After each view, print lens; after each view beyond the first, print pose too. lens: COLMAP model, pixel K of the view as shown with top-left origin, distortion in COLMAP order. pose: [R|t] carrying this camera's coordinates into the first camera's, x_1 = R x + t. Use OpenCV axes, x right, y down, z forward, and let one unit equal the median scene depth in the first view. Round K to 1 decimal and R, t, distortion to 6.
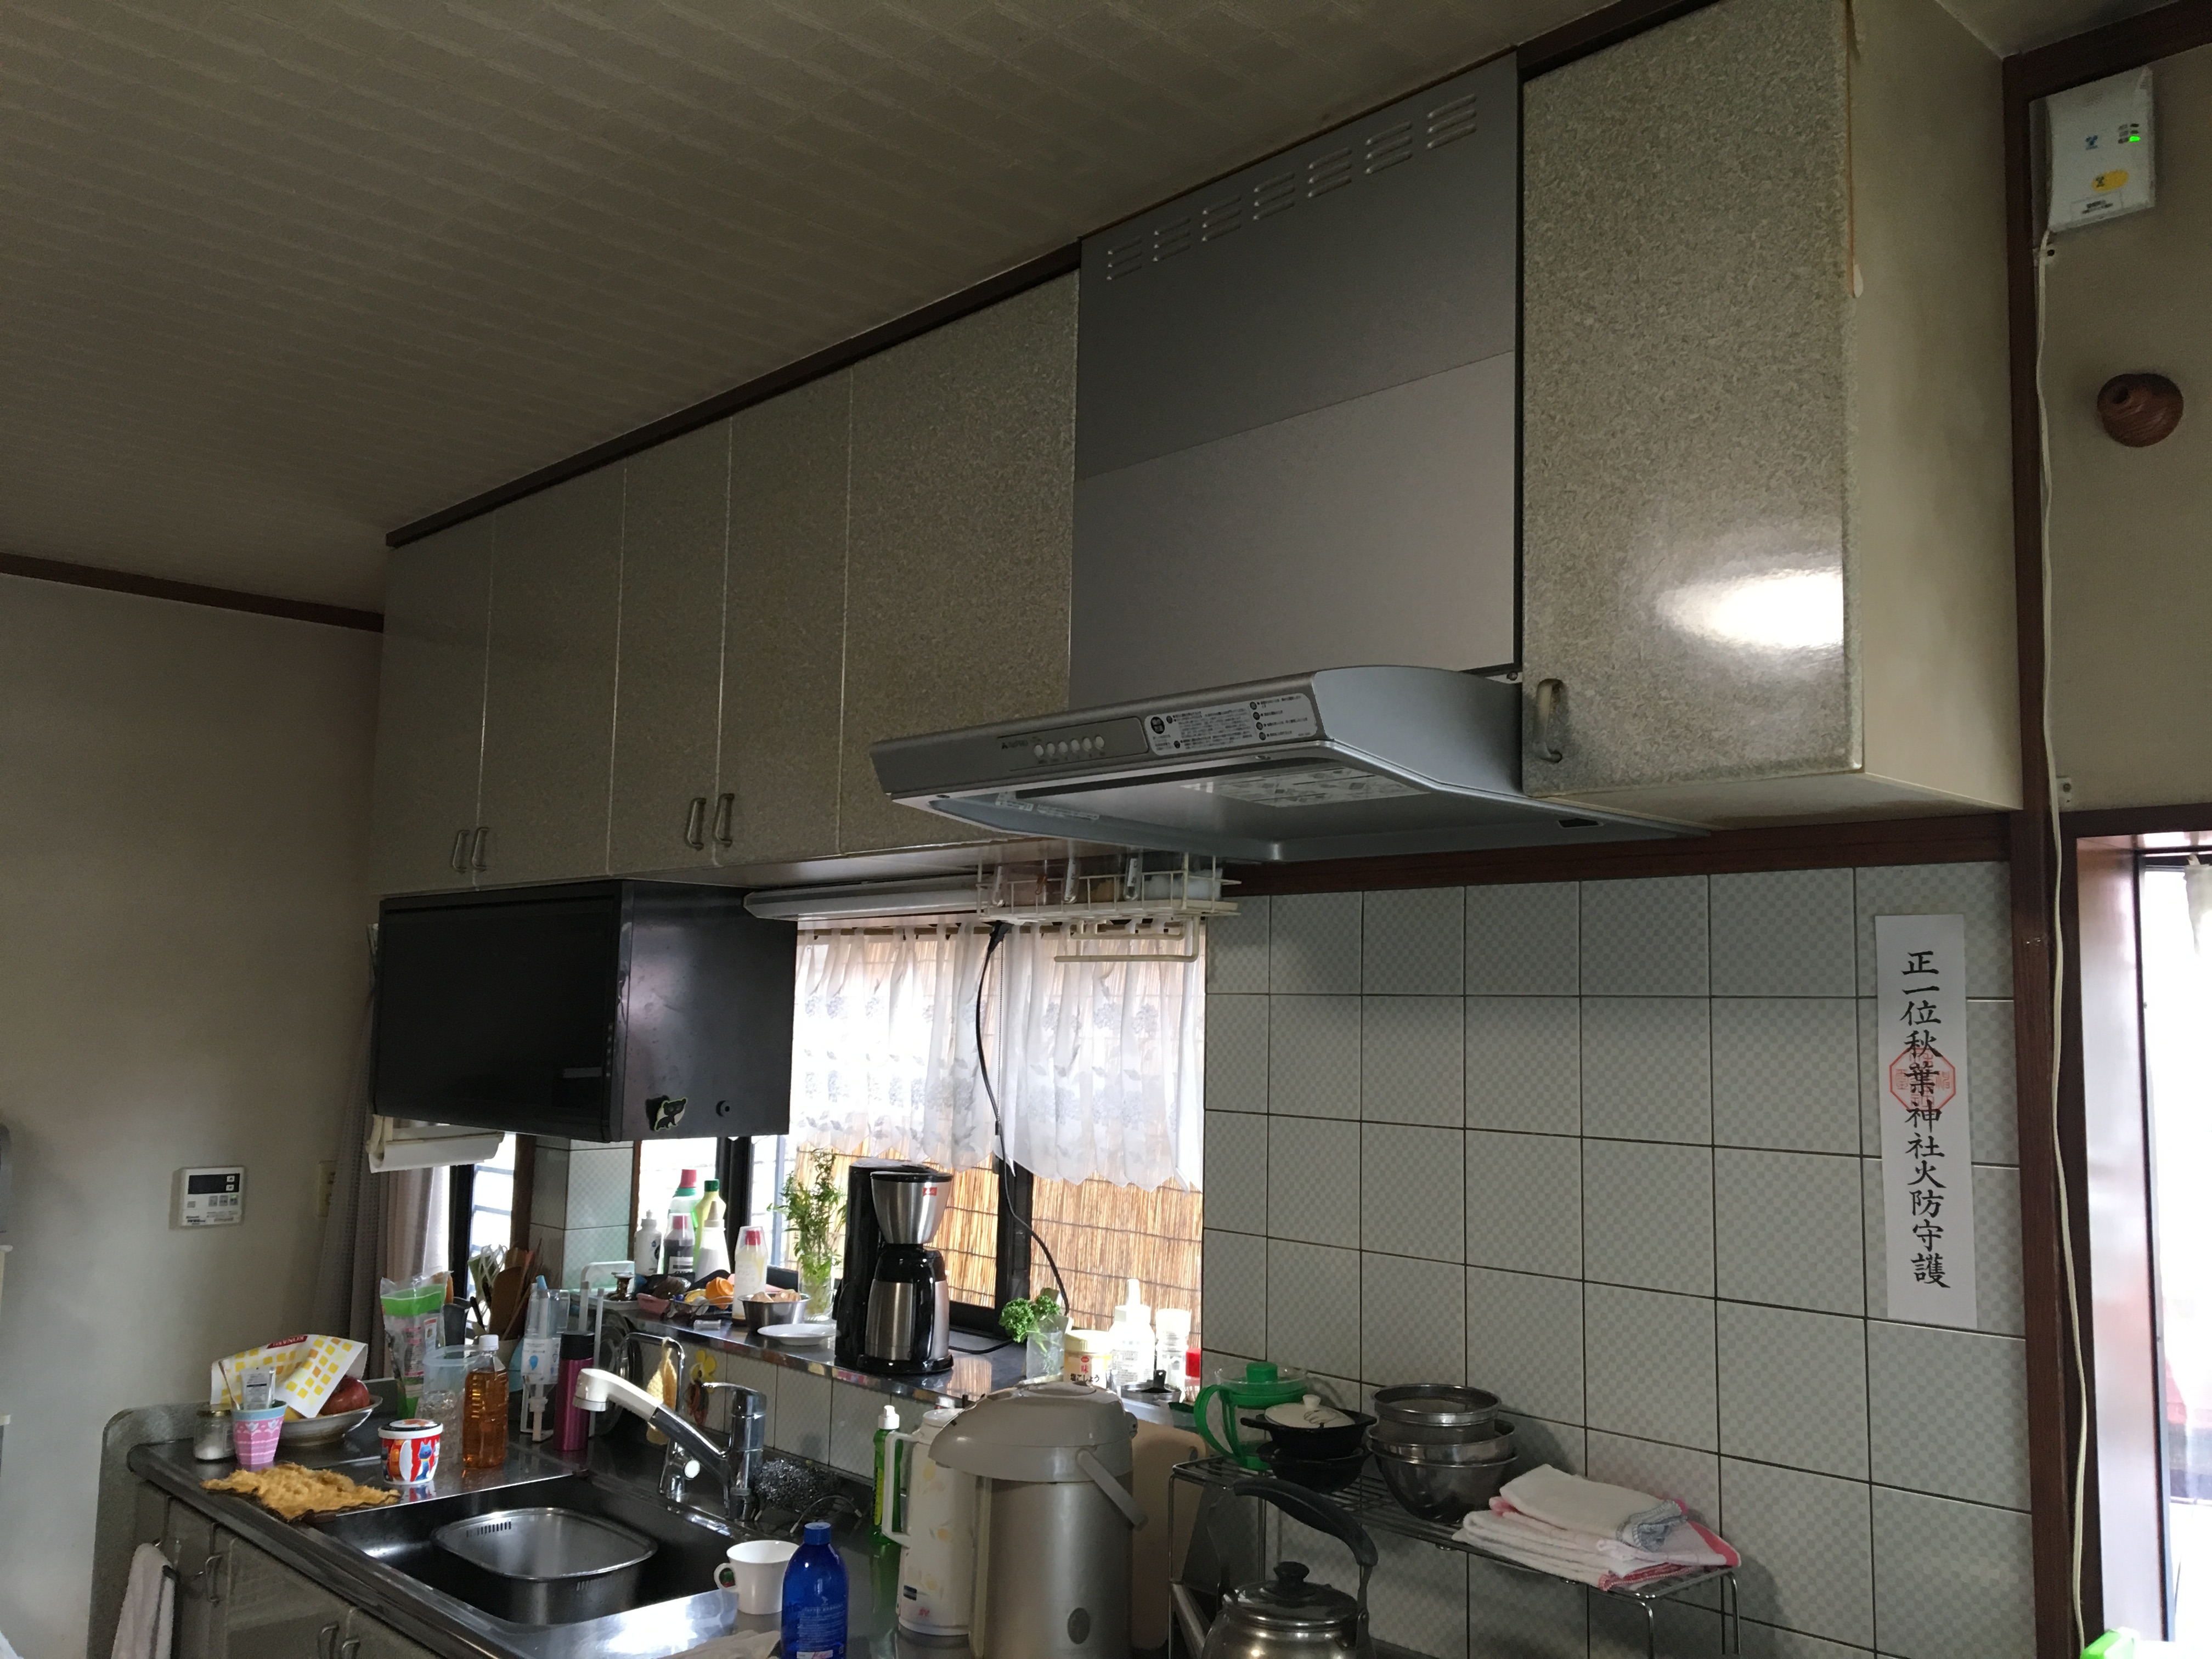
lens RADIAL K [[1859.8, 0, 1106.0], [0, 1859.8, 829.5], [0, 0, 1]] dist [0.074377, -0.108202]
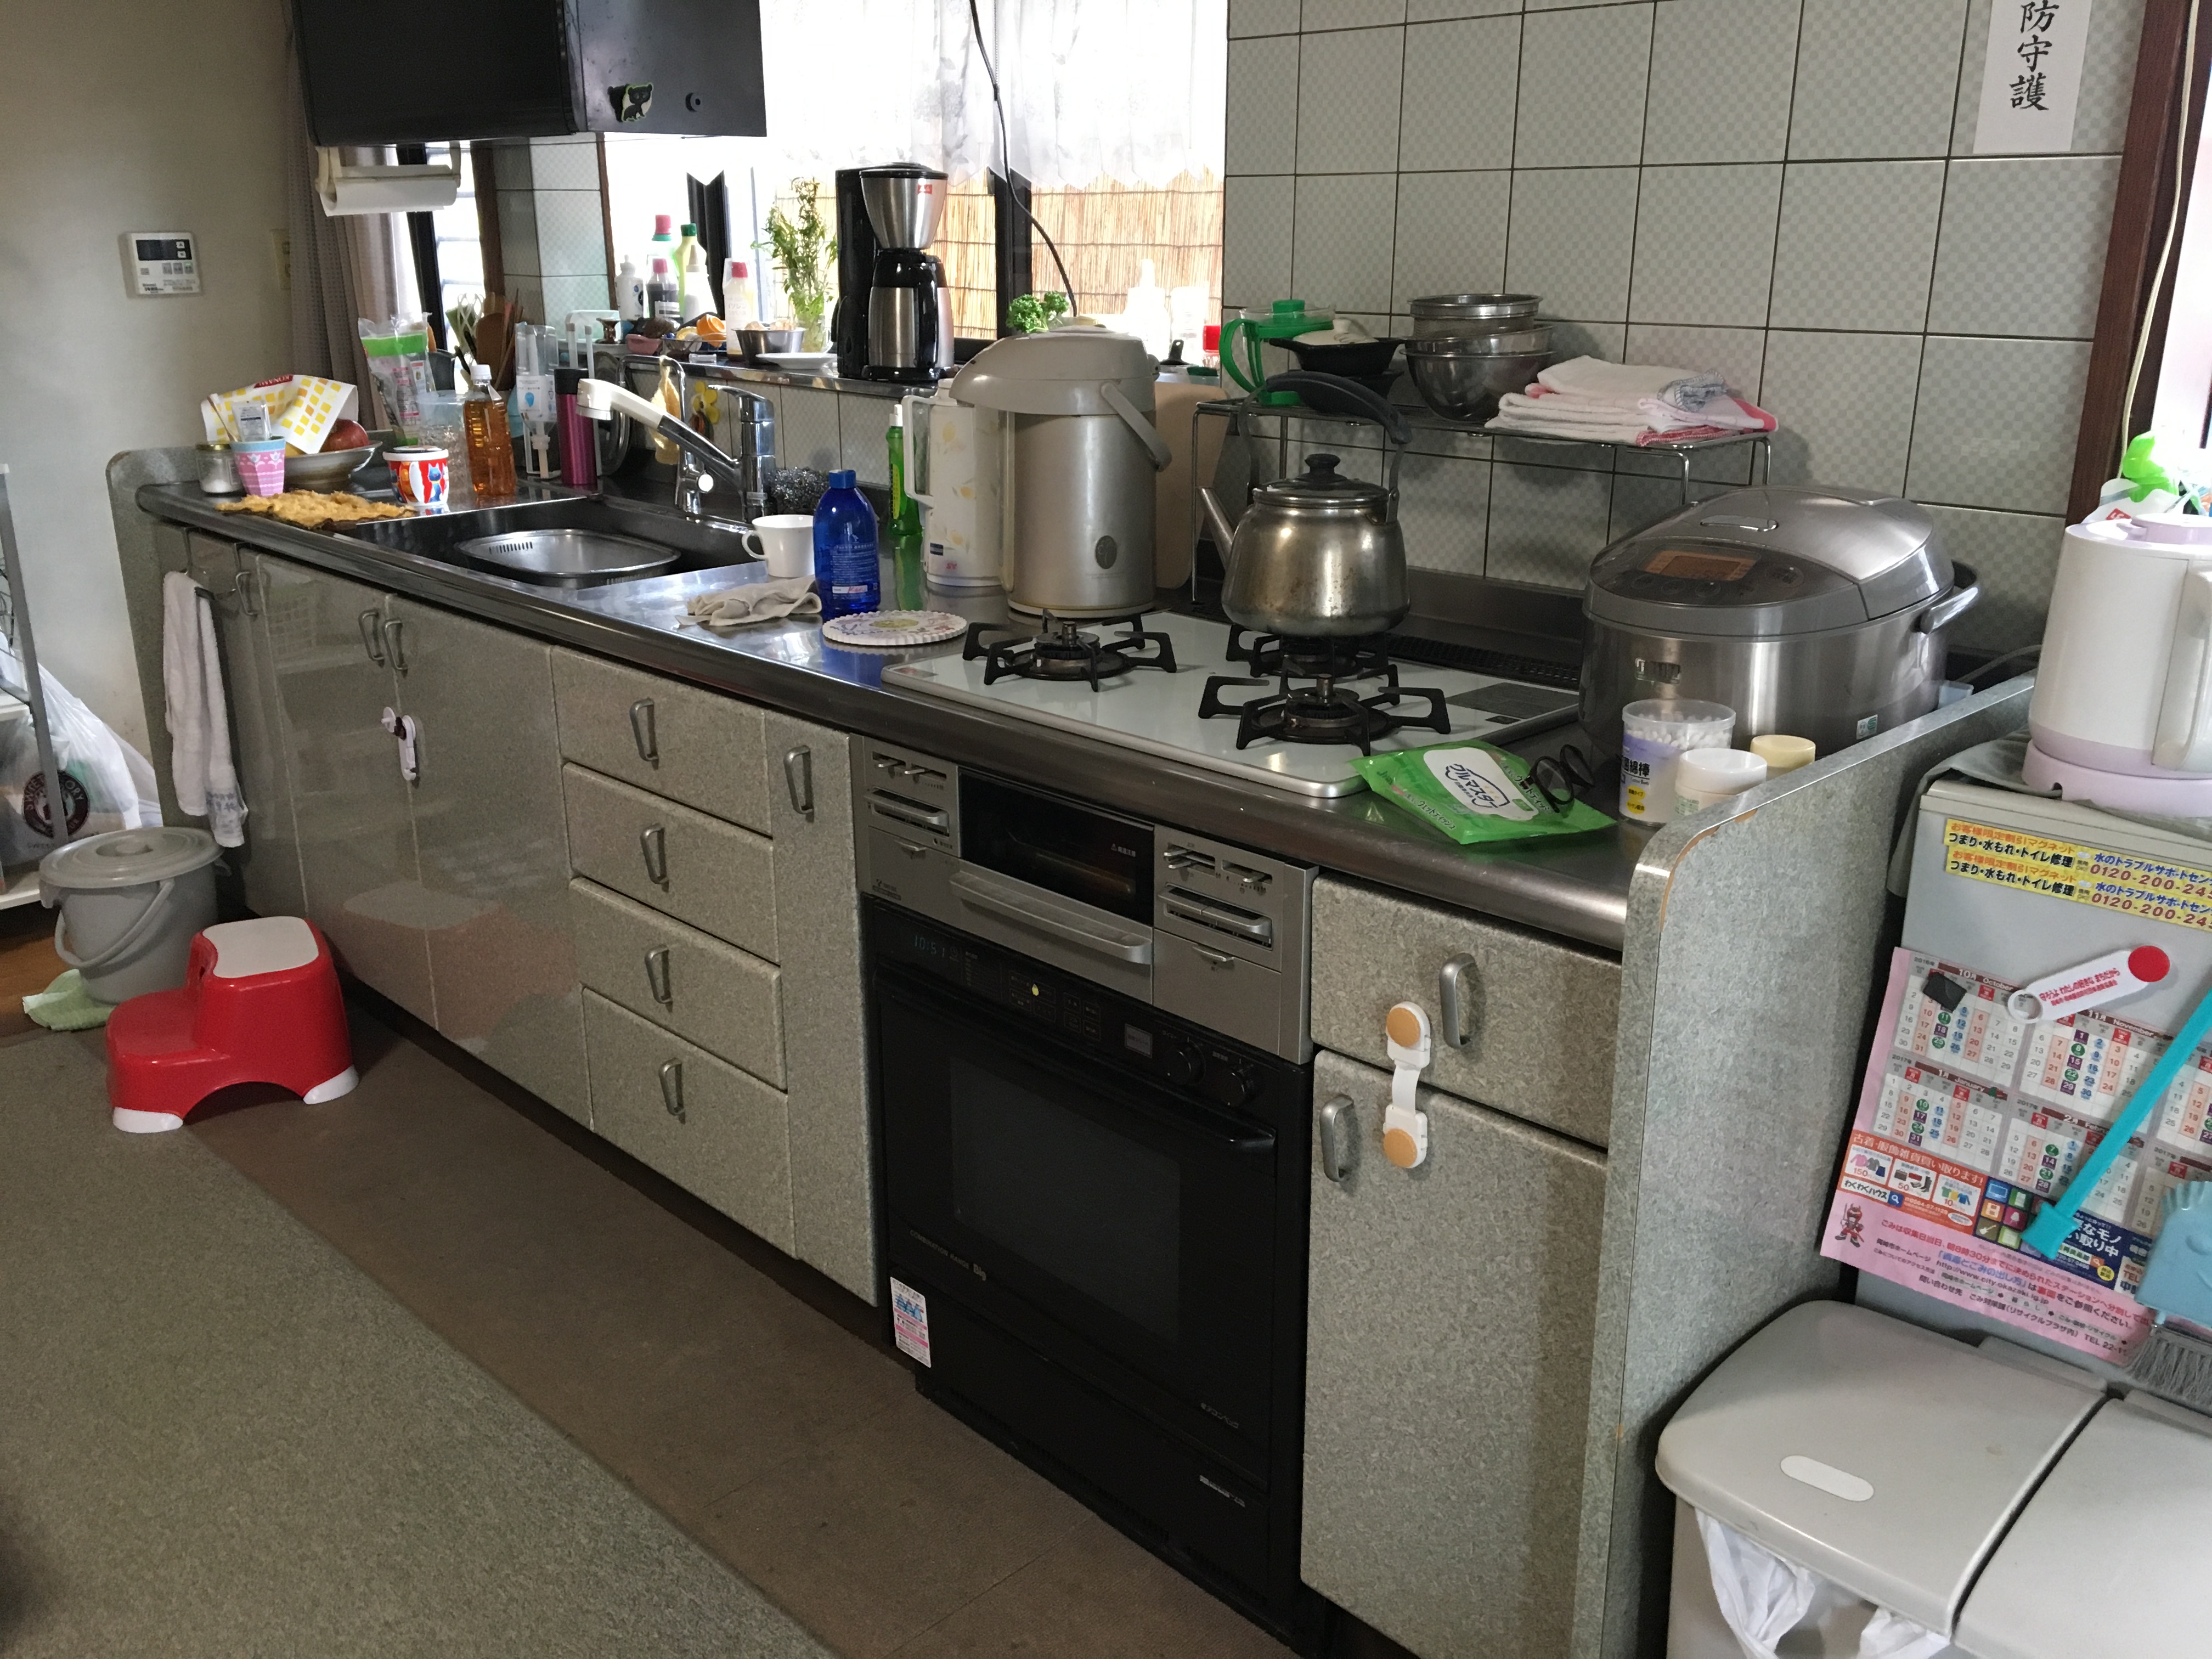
lens RADIAL K [[1852.7, 0, 1101.8], [0, 1852.7, 847.2], [0, 0, 1]] dist [0.081708, -0.121250]
pose [[0.999738, -0.021973, 0.006380, -0.018711], [0.017378, 0.910573, 0.412983, 0.108075], [-0.014884, -0.412764, 0.910716, 0.008340]]
